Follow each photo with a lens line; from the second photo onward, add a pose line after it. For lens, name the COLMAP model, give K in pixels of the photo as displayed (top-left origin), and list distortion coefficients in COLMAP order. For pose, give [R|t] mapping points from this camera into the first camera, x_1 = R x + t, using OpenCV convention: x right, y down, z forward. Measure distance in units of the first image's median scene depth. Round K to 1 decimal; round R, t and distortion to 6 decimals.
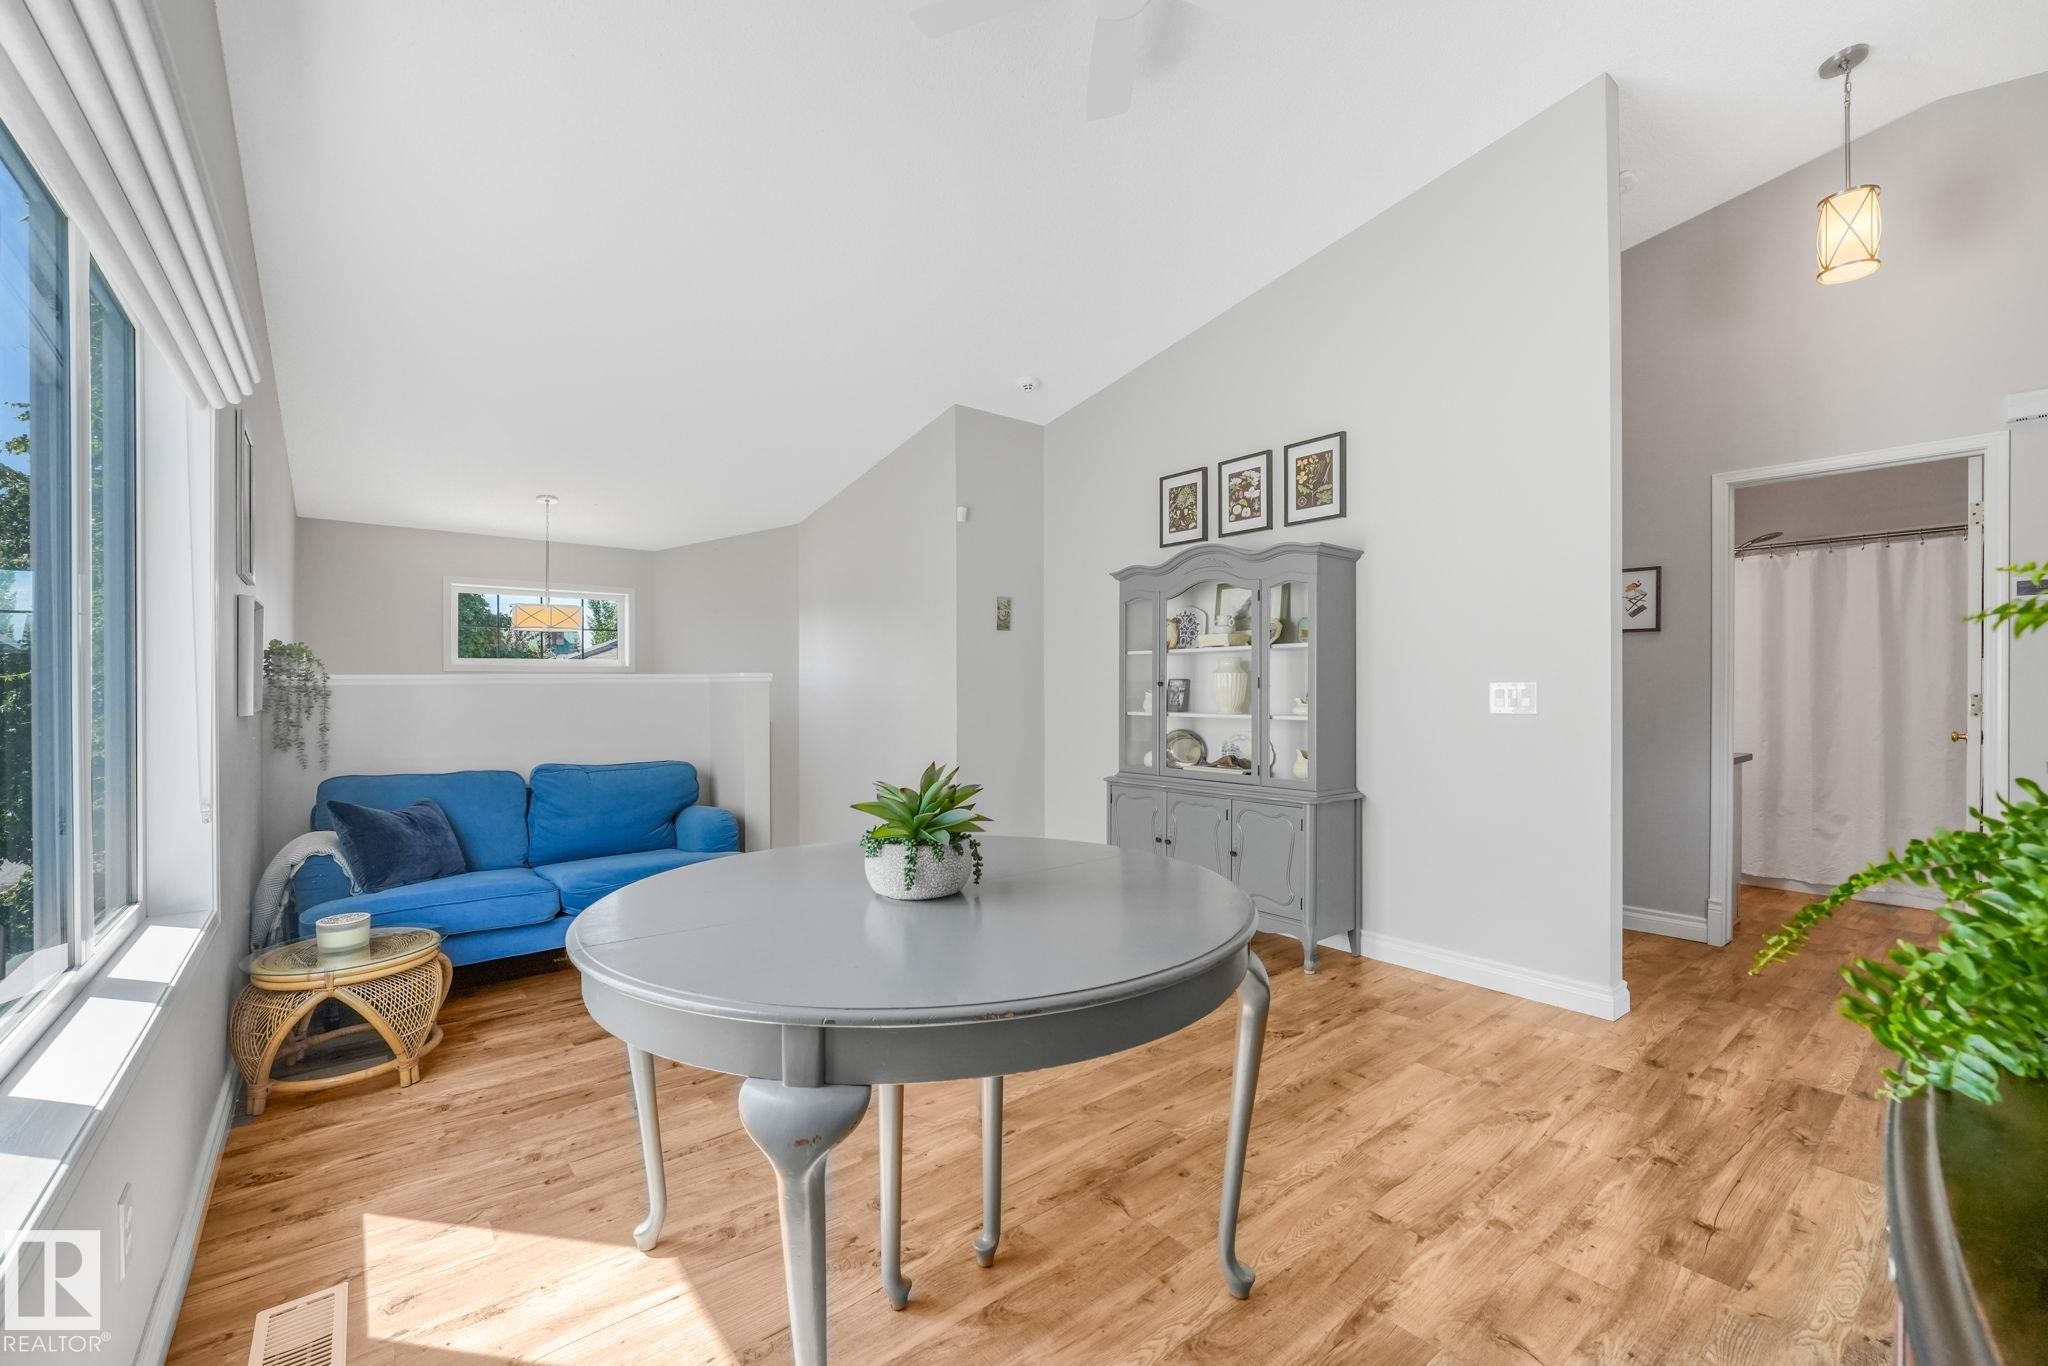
lens RADIAL K [[848.9, 0, 1024.0], [0, 848.9, 683.0], [0, 0, 1]] dist [-0.000929, 0.000021]
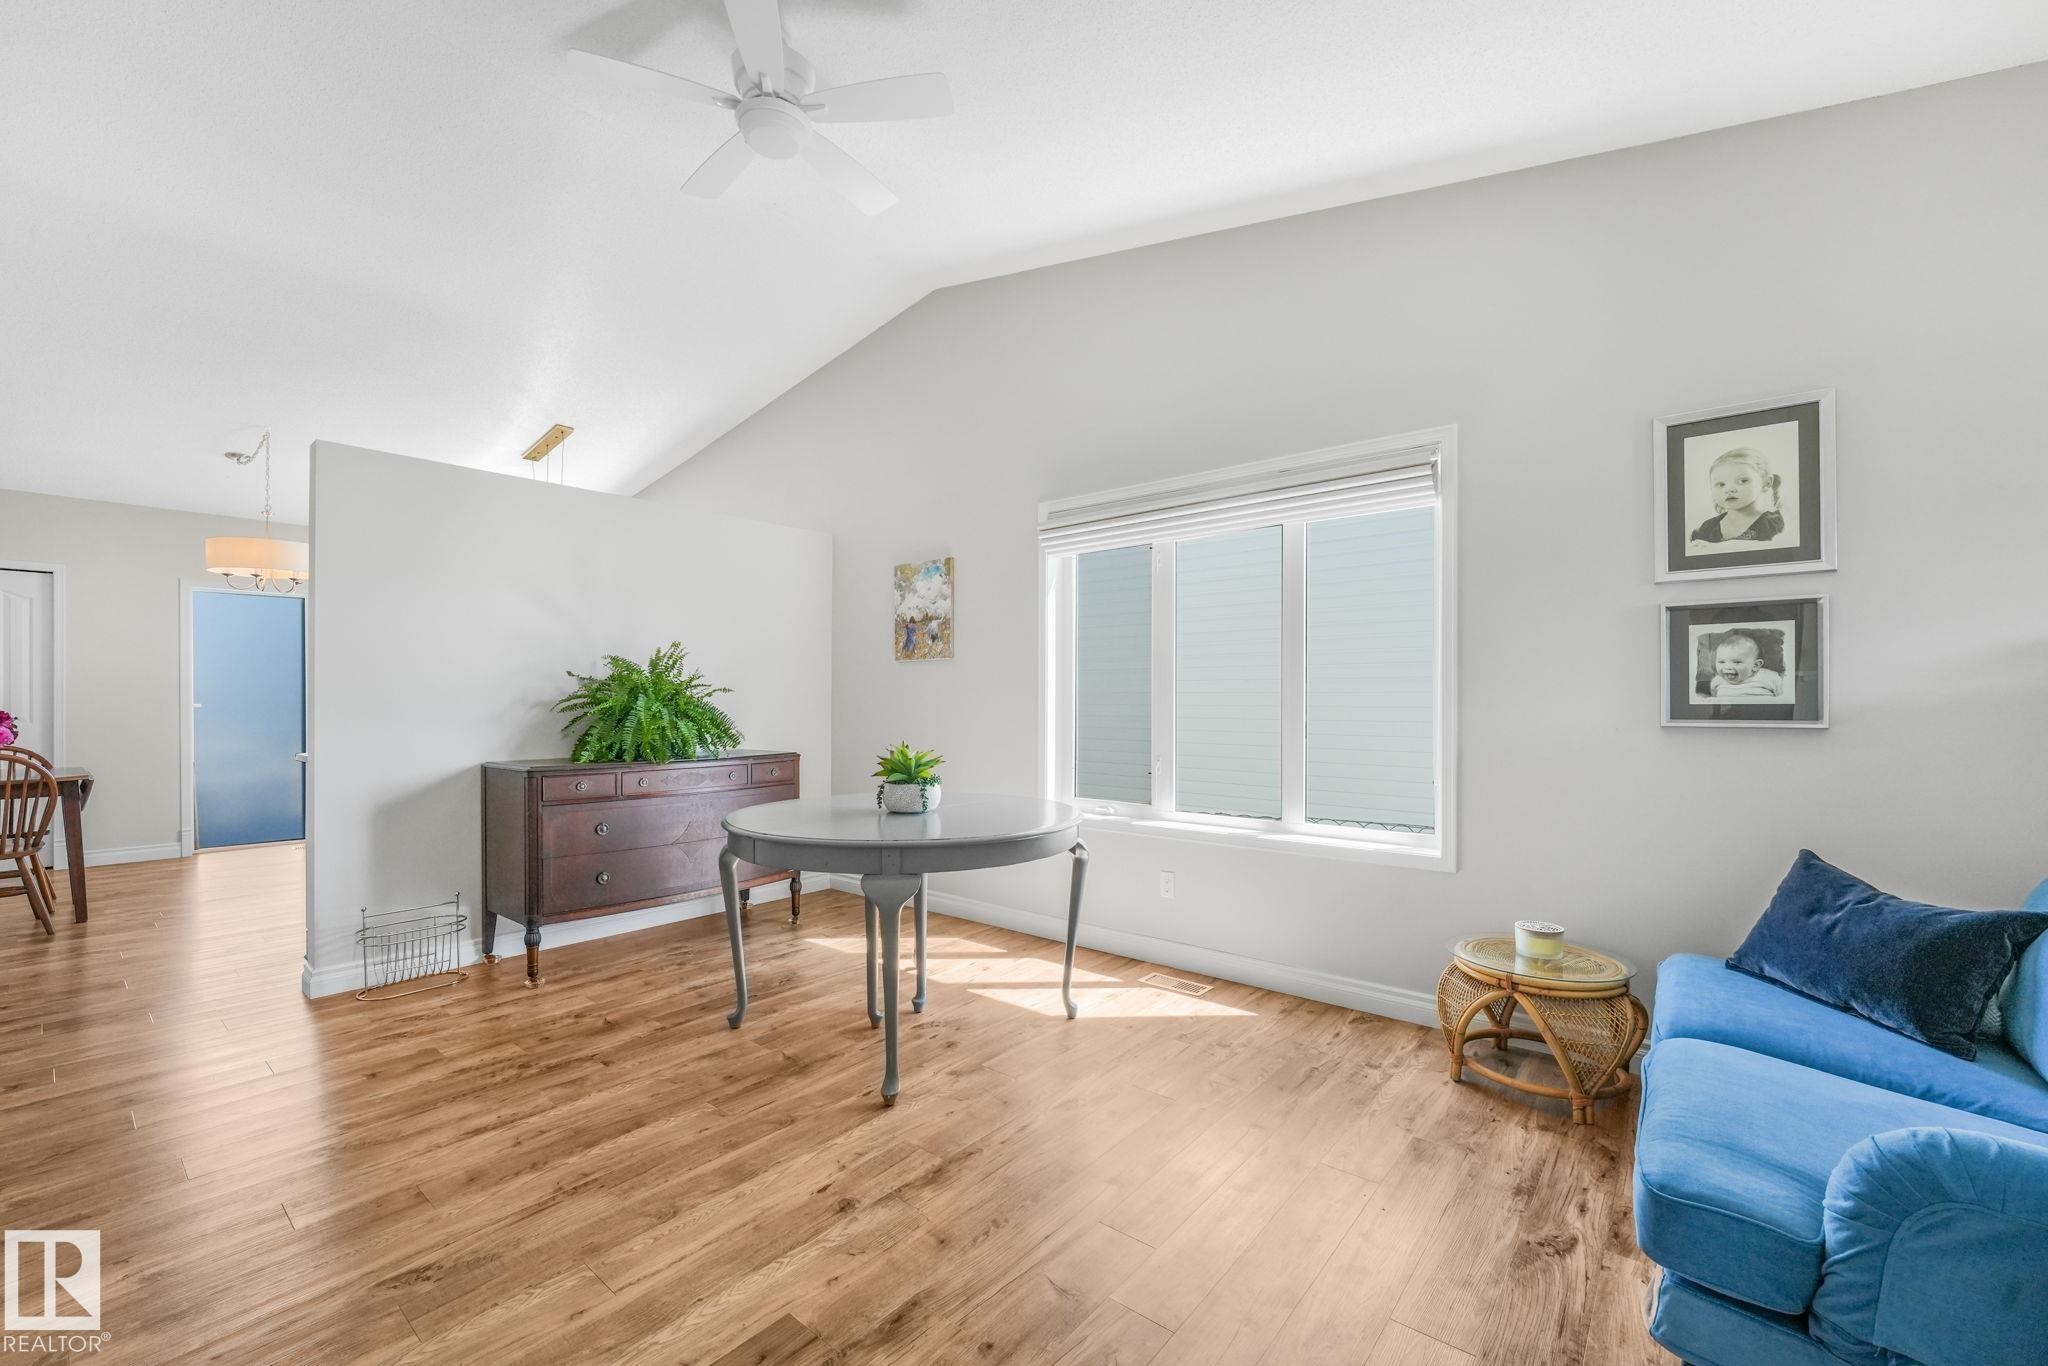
lens RADIAL K [[848.9, 0, 1024.0], [0, 848.9, 683.0], [0, 0, 1]] dist [-0.000929, 0.000021]
pose [[-0.980047, 0.000169, -0.198765, 0.002442], [0.004465, 0.999766, -0.021165, 0.005408], [0.198715, -0.021631, -0.979819, 1.711075]]
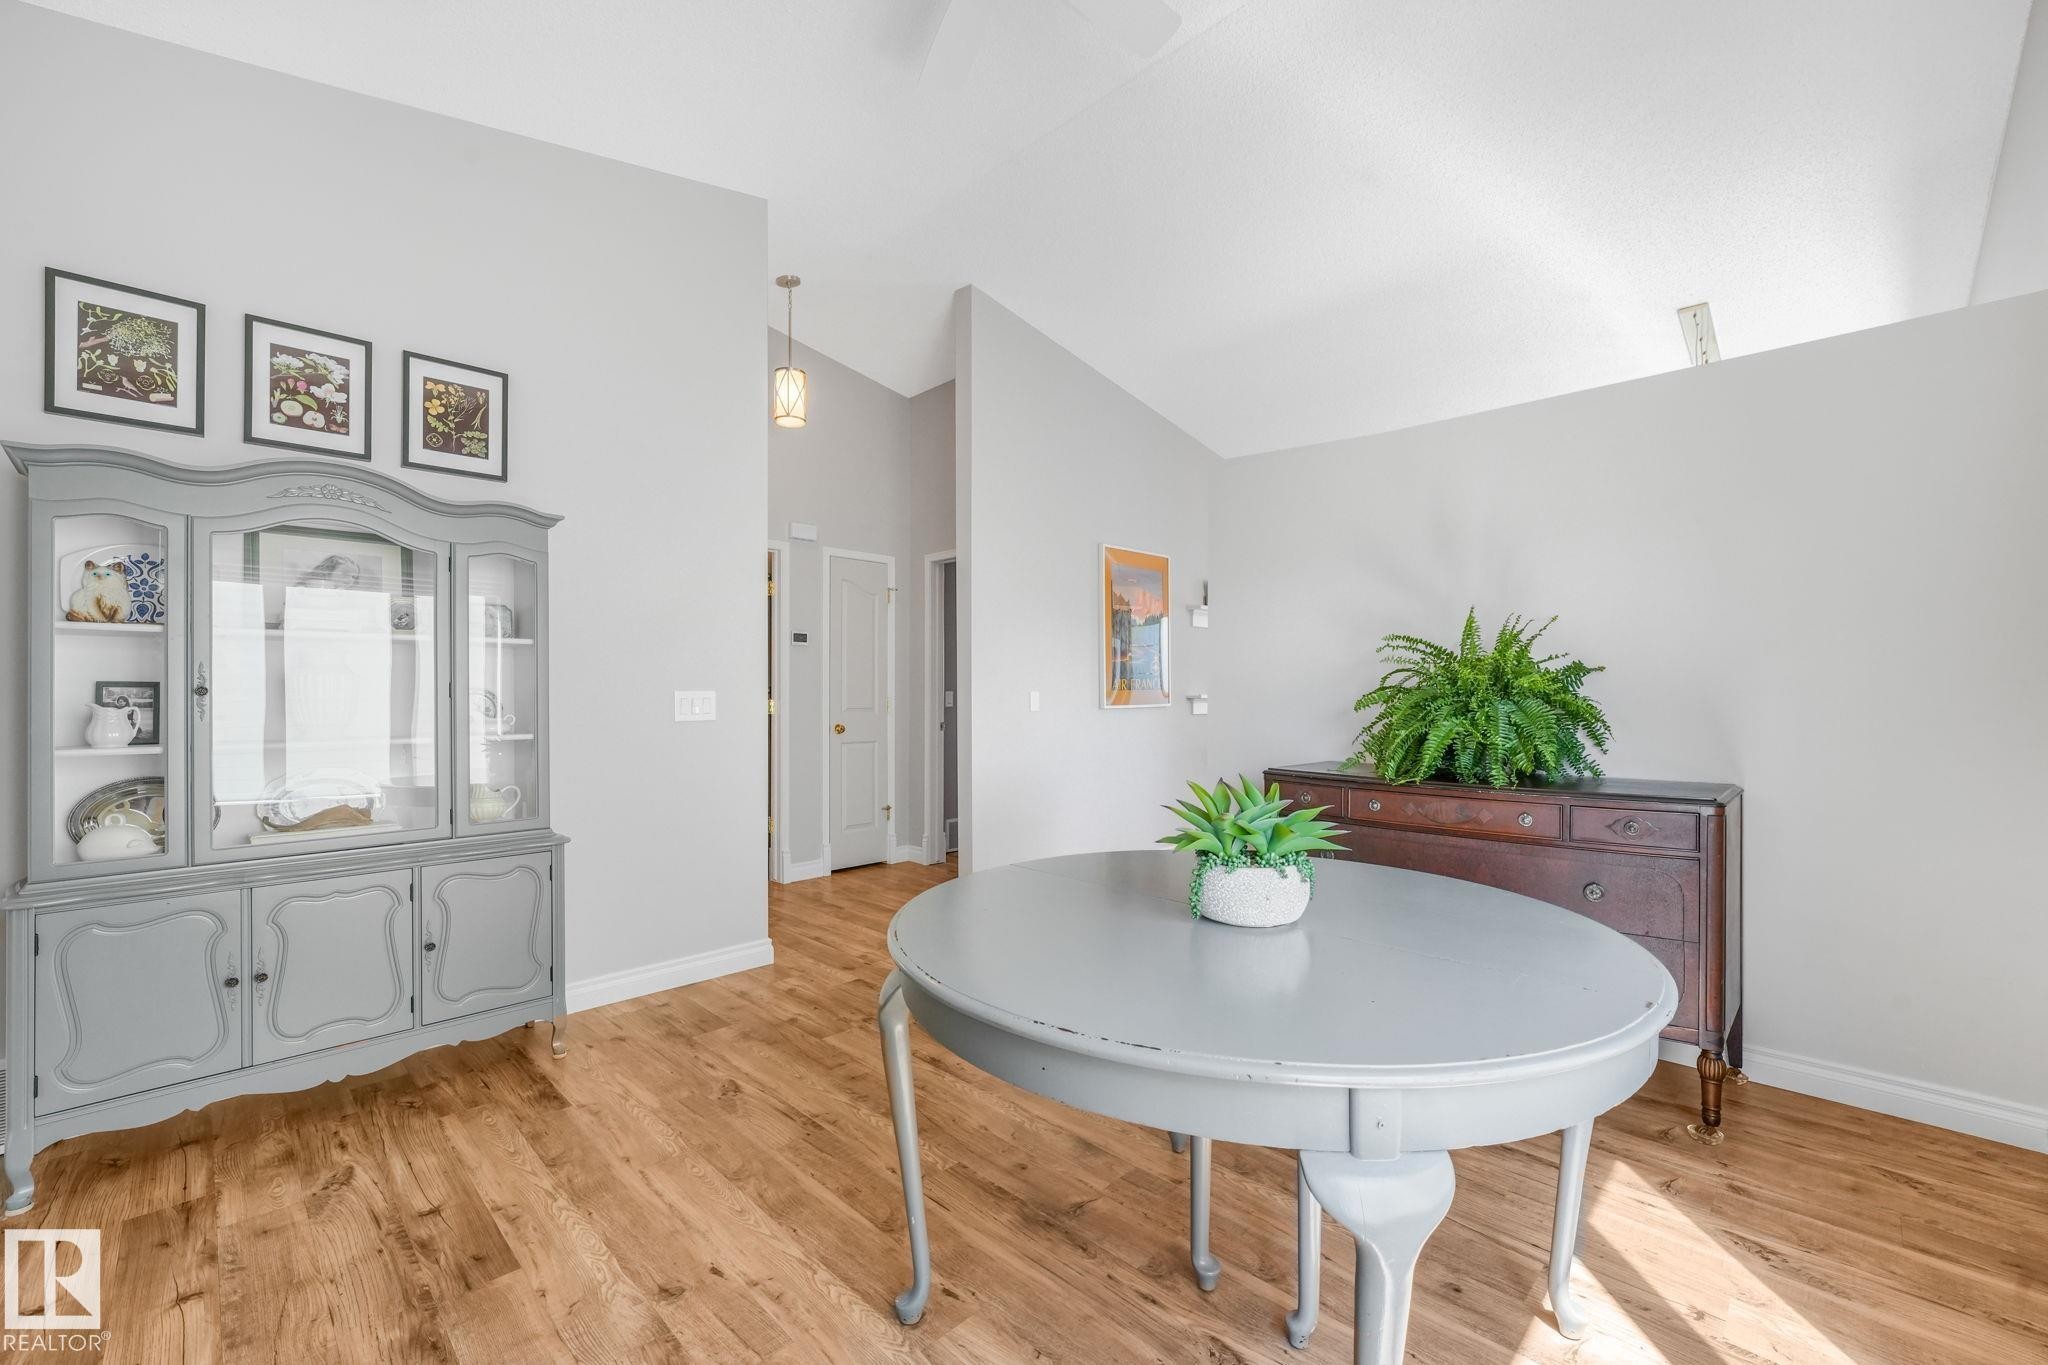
lens RADIAL K [[843.5, 0, 1016.2], [0, 843.5, 695.5], [0, 0, 1]] dist [-0.010570, 0.000339]
pose [[-0.102106, -0.001993, 0.994772, -0.601270], [-0.003991, 0.999991, 0.001594, 0.000486], [-0.994766, -0.003807, -0.102113, 0.805279]]
